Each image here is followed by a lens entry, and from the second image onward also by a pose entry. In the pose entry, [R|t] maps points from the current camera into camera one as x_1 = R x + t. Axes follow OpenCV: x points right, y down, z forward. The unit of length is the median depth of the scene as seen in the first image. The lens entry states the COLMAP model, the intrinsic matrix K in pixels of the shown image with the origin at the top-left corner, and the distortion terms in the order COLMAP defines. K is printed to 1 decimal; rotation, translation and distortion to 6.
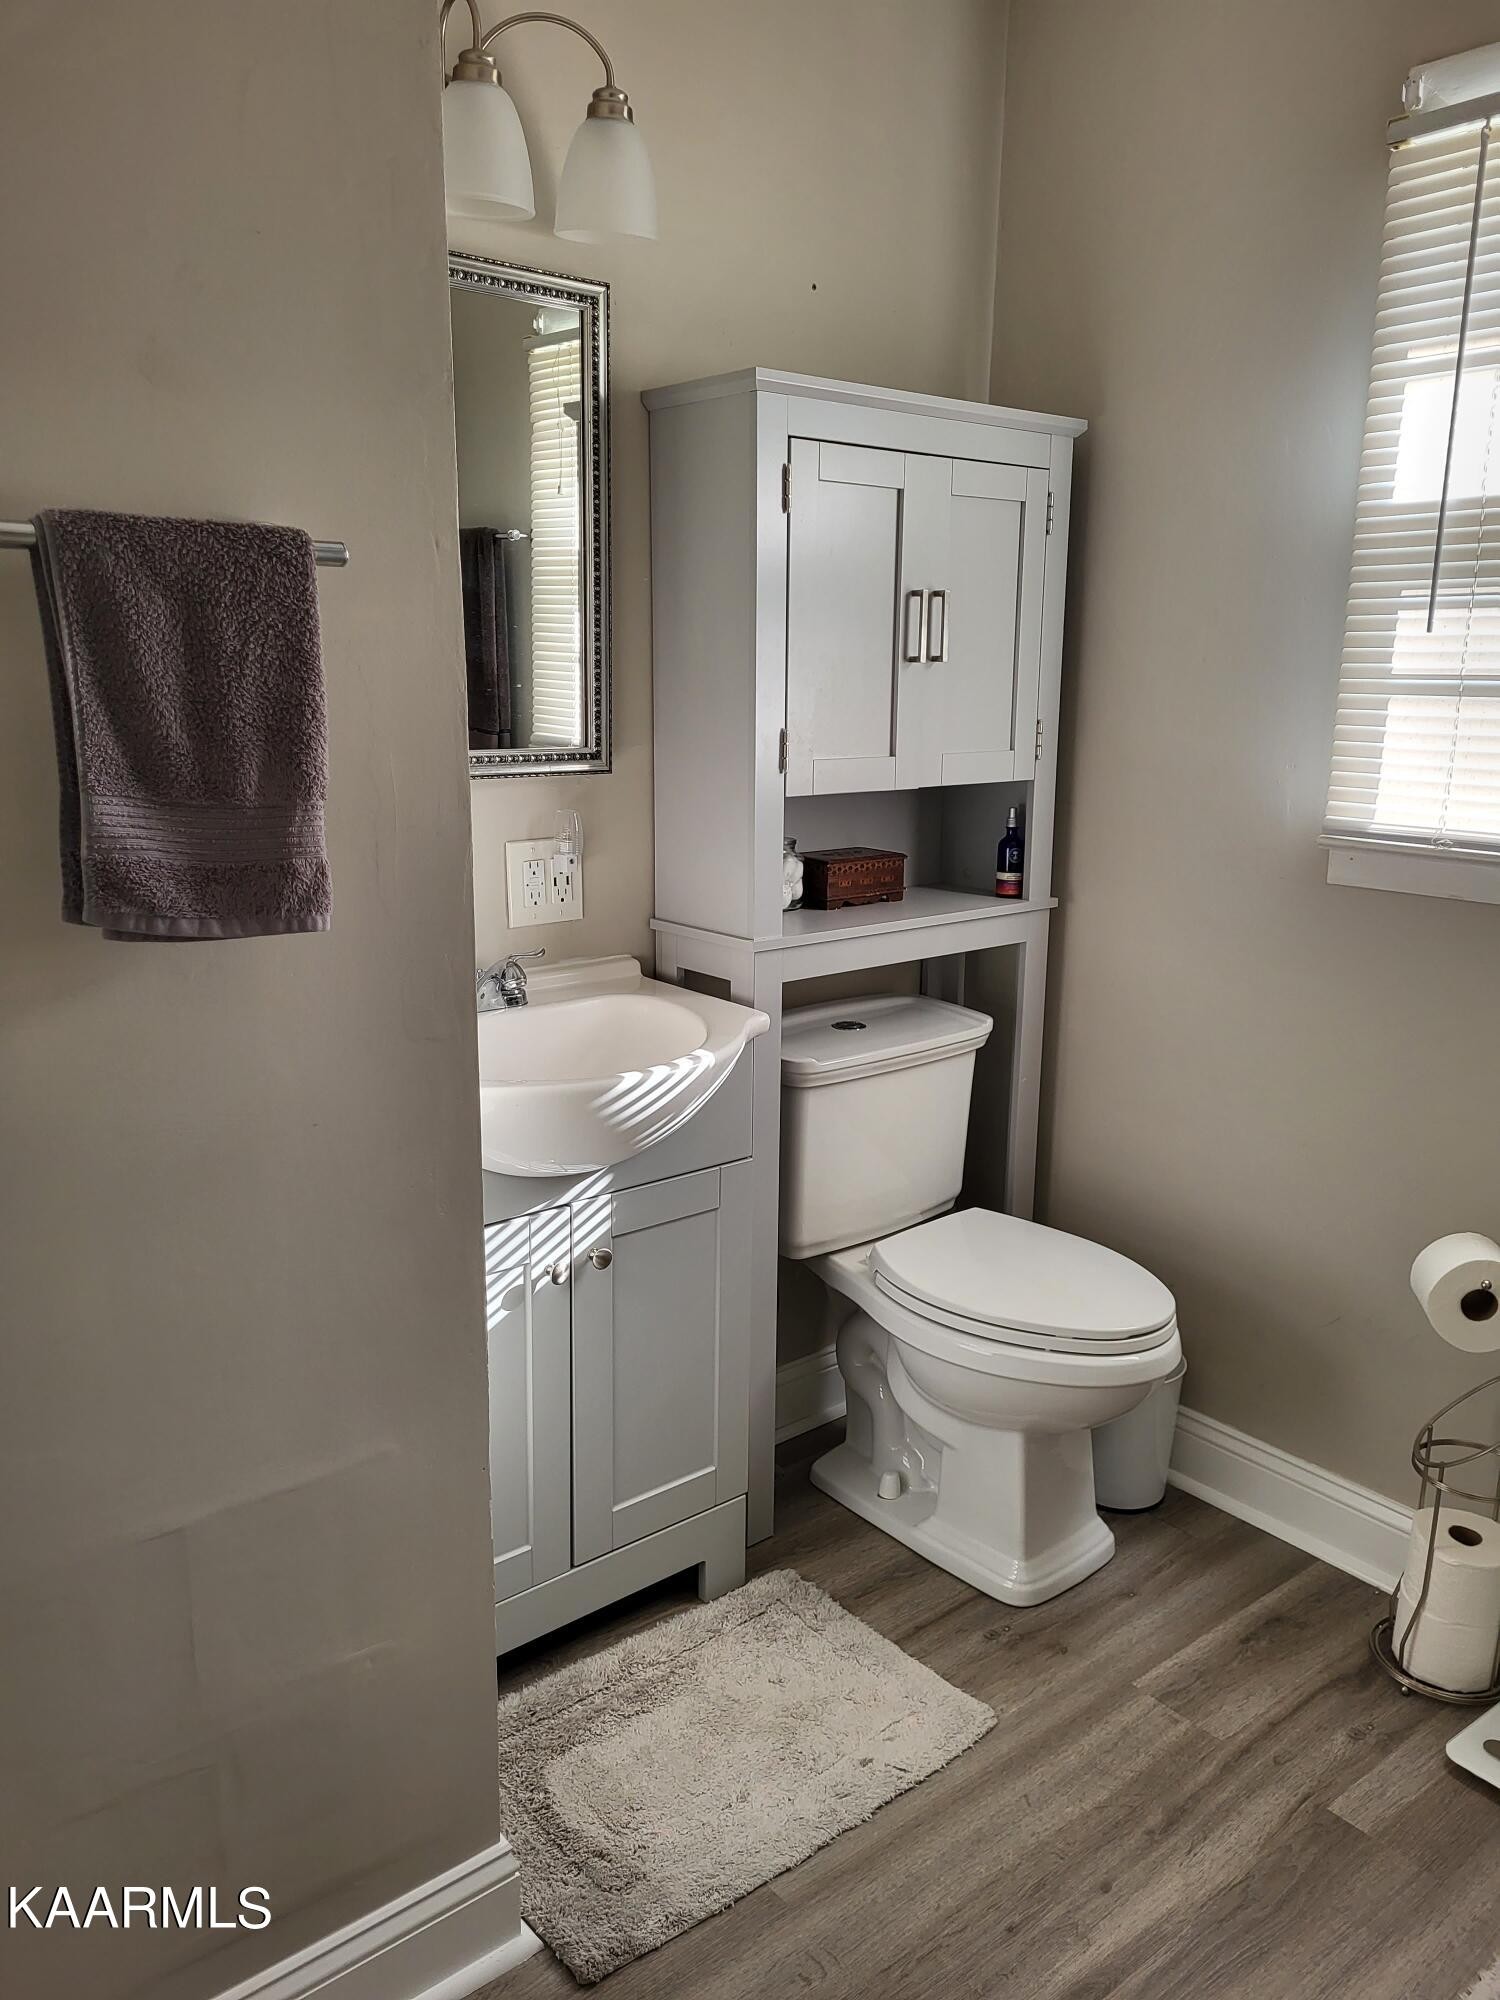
lens RADIAL K [[1521.1, 0, 710.3], [0, 1521.1, 999.2], [0, 0, 1]] dist [0.063754, -0.045859]
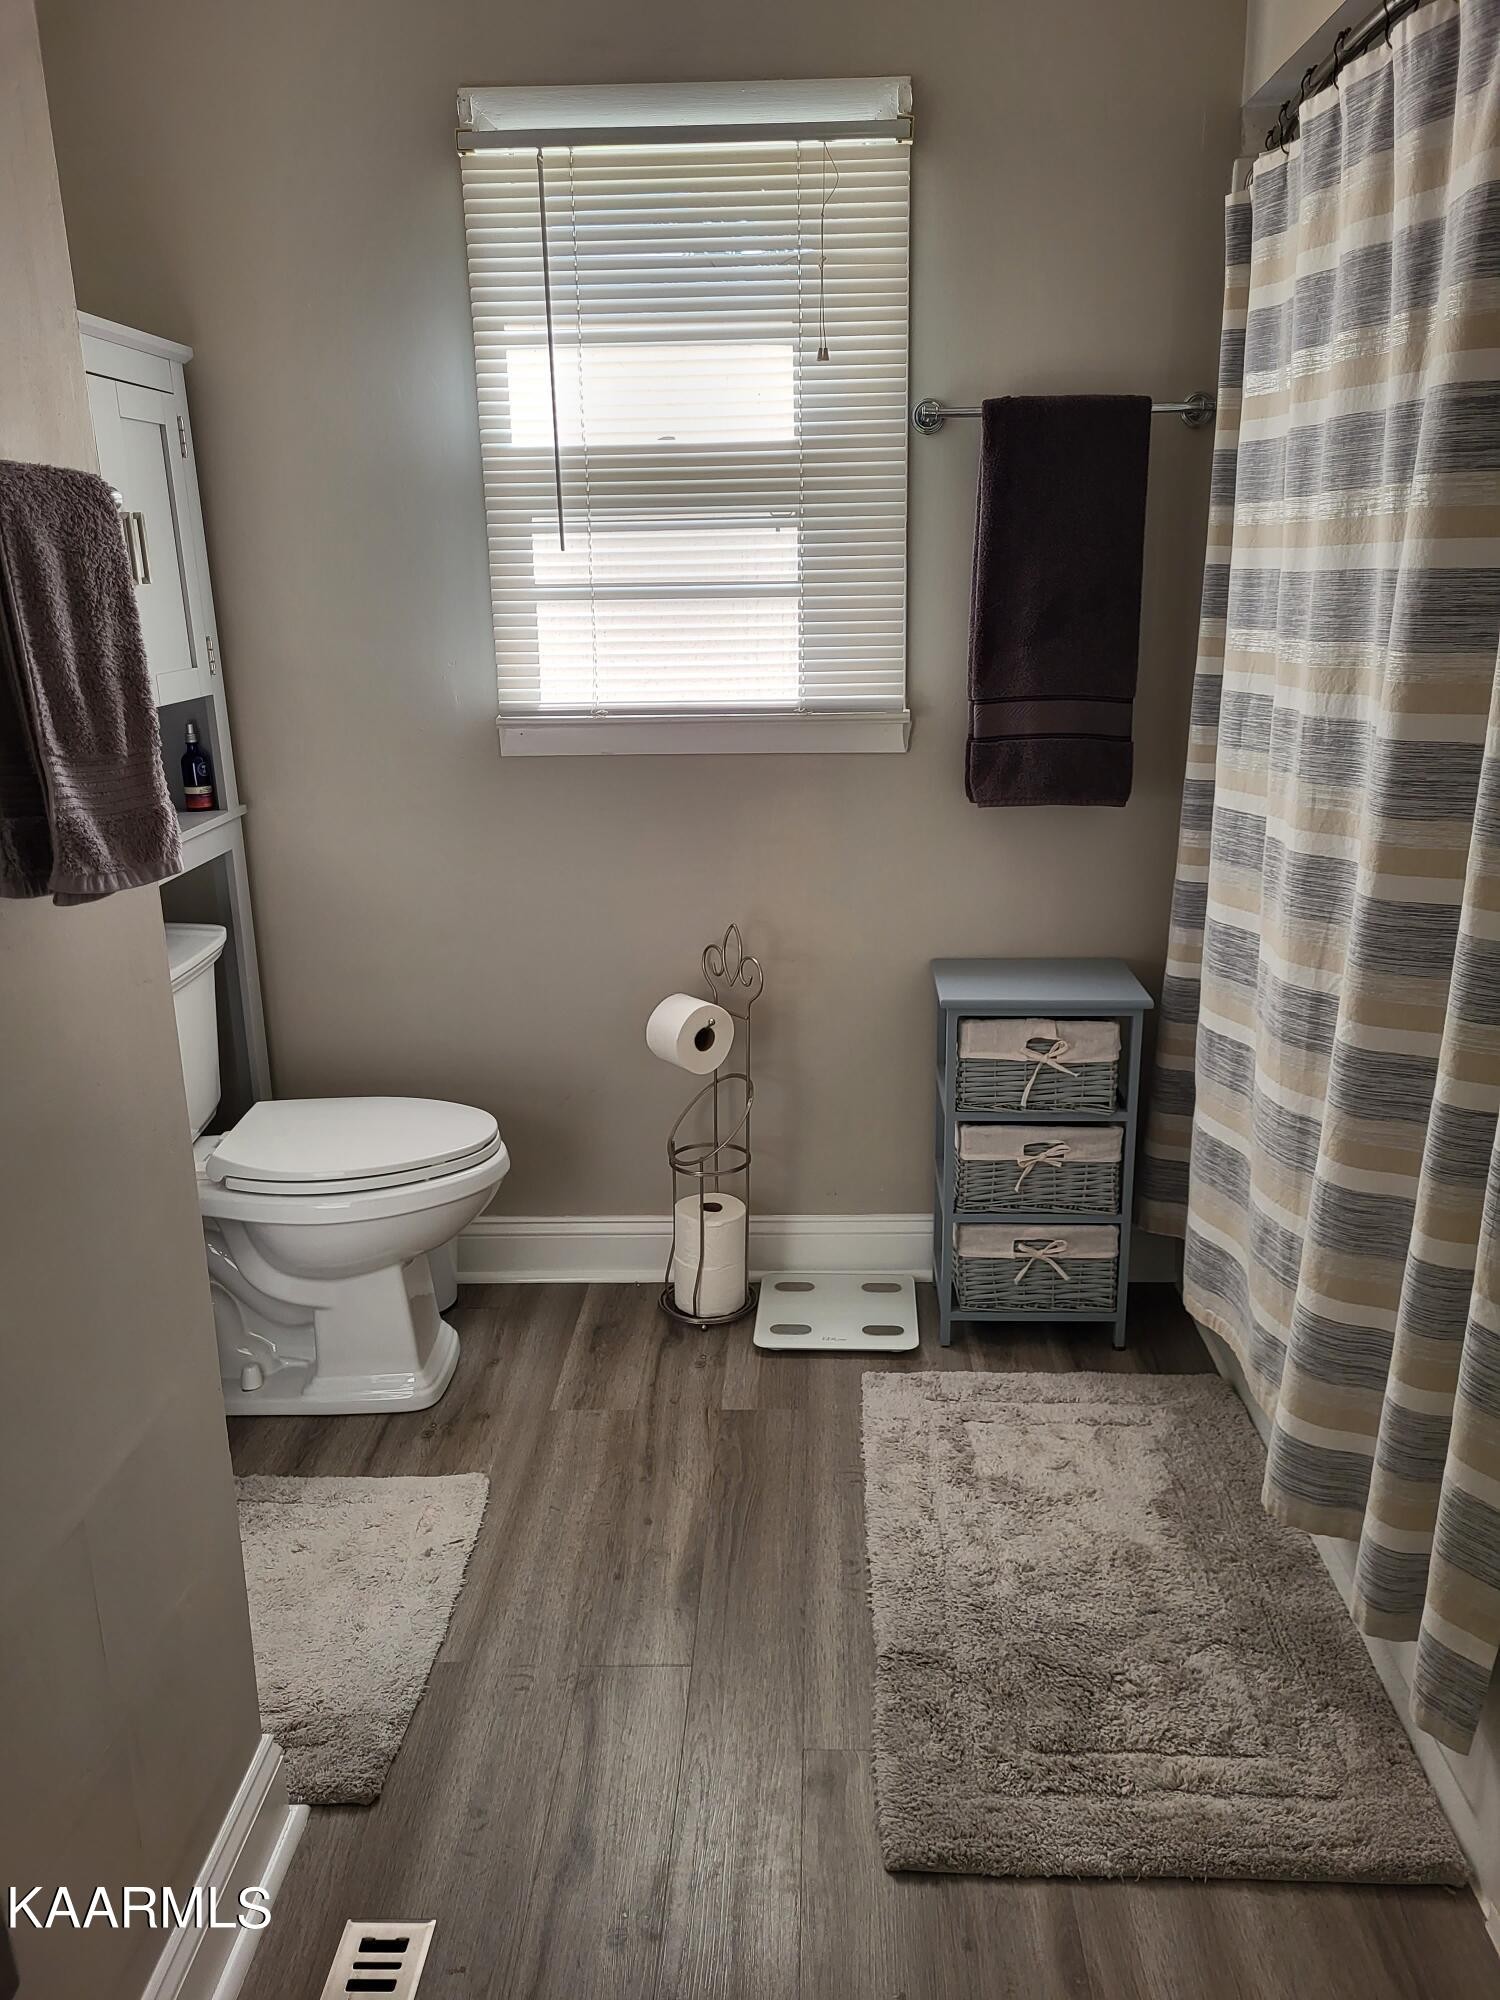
lens RADIAL K [[1526.5, 0, 774.9], [0, 1526.5, 994.8], [0, 0, 1]] dist [0.065842, -0.053403]
pose [[0.661669, -0.229446, 0.713827, -0.419797], [0.190846, 0.972209, 0.135598, -0.015872], [-0.725101, 0.046510, 0.687070, 0.000721]]
